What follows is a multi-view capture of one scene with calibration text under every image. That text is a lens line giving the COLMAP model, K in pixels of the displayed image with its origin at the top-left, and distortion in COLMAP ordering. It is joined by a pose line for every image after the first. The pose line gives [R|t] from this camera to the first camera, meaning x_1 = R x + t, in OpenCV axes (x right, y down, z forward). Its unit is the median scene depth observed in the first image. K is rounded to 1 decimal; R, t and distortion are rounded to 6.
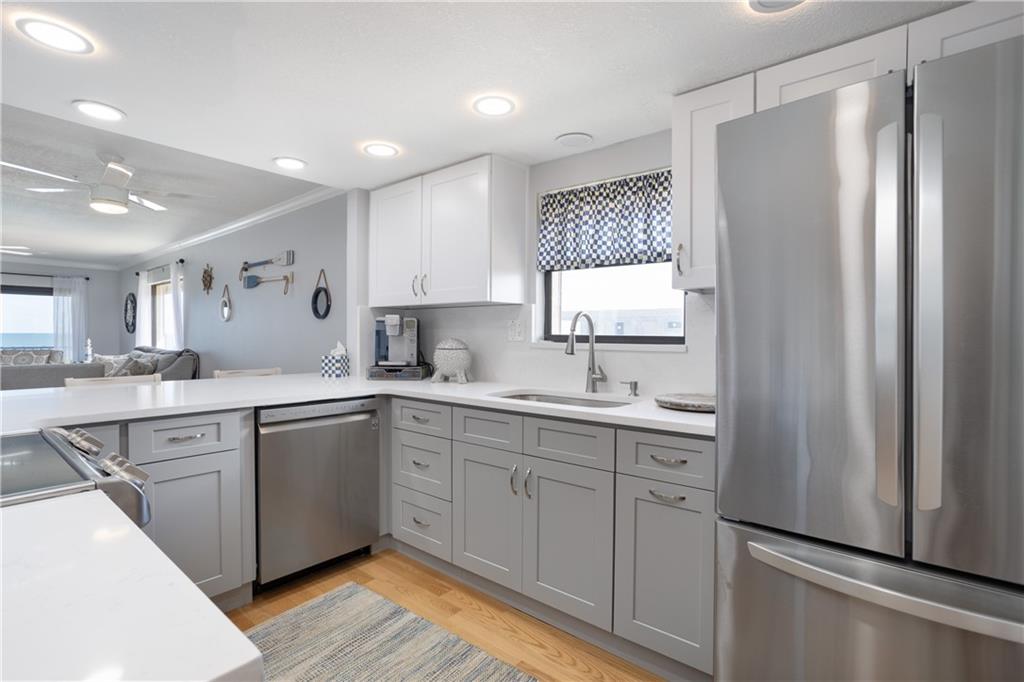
lens RADIAL K [[486.1, 0, 512.0], [0, 486.1, 341.0], [0, 0, 1]] dist [0.000429, 0.000532]
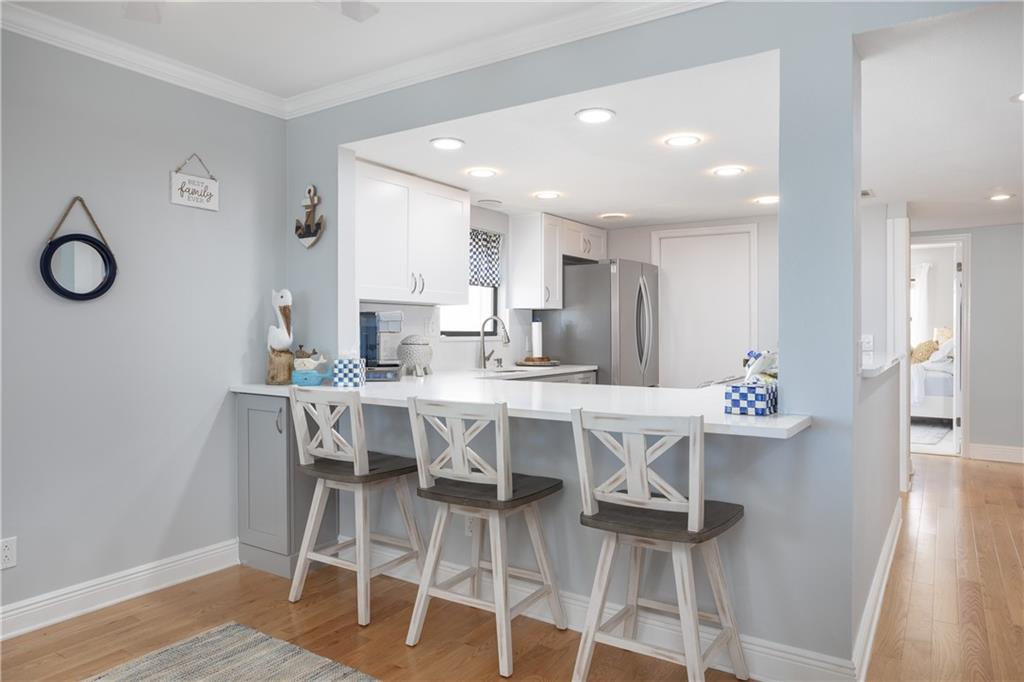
lens RADIAL K [[669.0, 0, 512.0], [0, 669.0, 341.0], [0, 0, 1]] dist [-0.006623, -0.002051]
pose [[-0.111625, -0.012350, 0.993674, -0.748682], [0.020781, 0.999675, 0.014759, -0.004078], [-0.993533, 0.022297, -0.111332, 0.449553]]
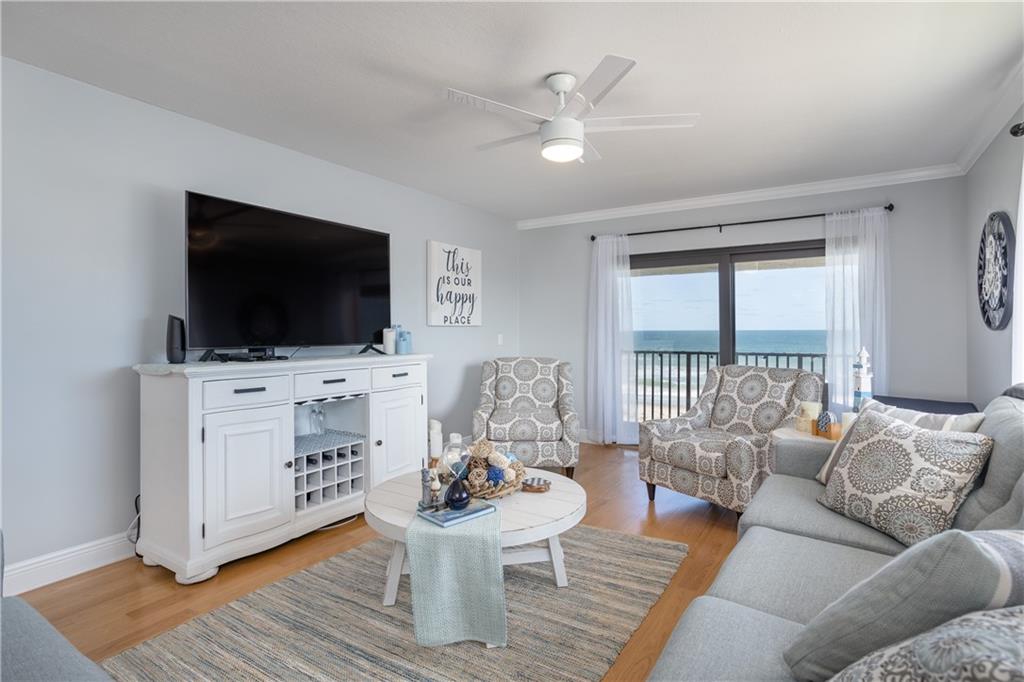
lens RADIAL K [[515.9, 0, 509.6], [0, 515.9, 334.6], [0, 0, 1]] dist [-0.001856, 0.001043]
pose [[0.142235, 0.000437, -0.989833, -0.670932], [-0.000753, 1.000000, 0.000333, -0.017767], [0.989833, 0.000698, 0.142235, 0.864459]]
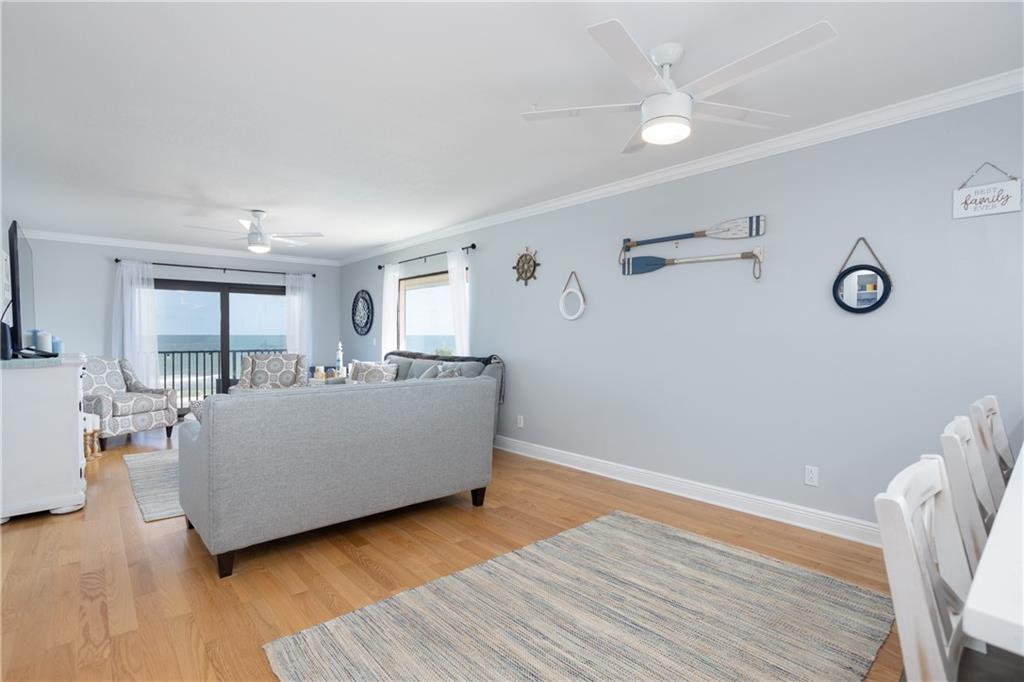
lens RADIAL K [[515.9, 0, 509.6], [0, 515.9, 334.6], [0, 0, 1]] dist [-0.001856, 0.001043]
pose [[0.984966, -0.008487, -0.172540, -0.507263], [0.007147, 0.999939, -0.008382, -0.009286], [0.172600, 0.007023, 0.984967, 0.163964]]
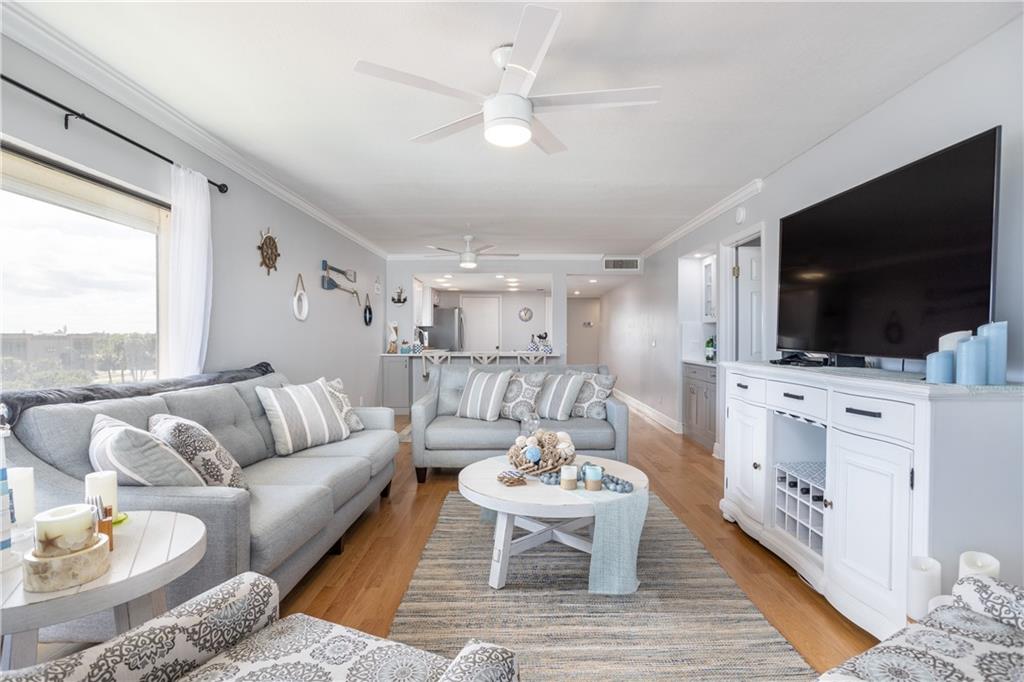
lens RADIAL K [[570.2, 0, 512.0], [0, 570.2, 341.0], [0, 0, 1]] dist [0.000129, 0.000524]
pose [[-0.641195, -0.016258, 0.767206, -1.417390], [0.000894, 0.999759, 0.021933, -0.024960], [-0.767377, 0.014749, -0.641026, 1.239493]]
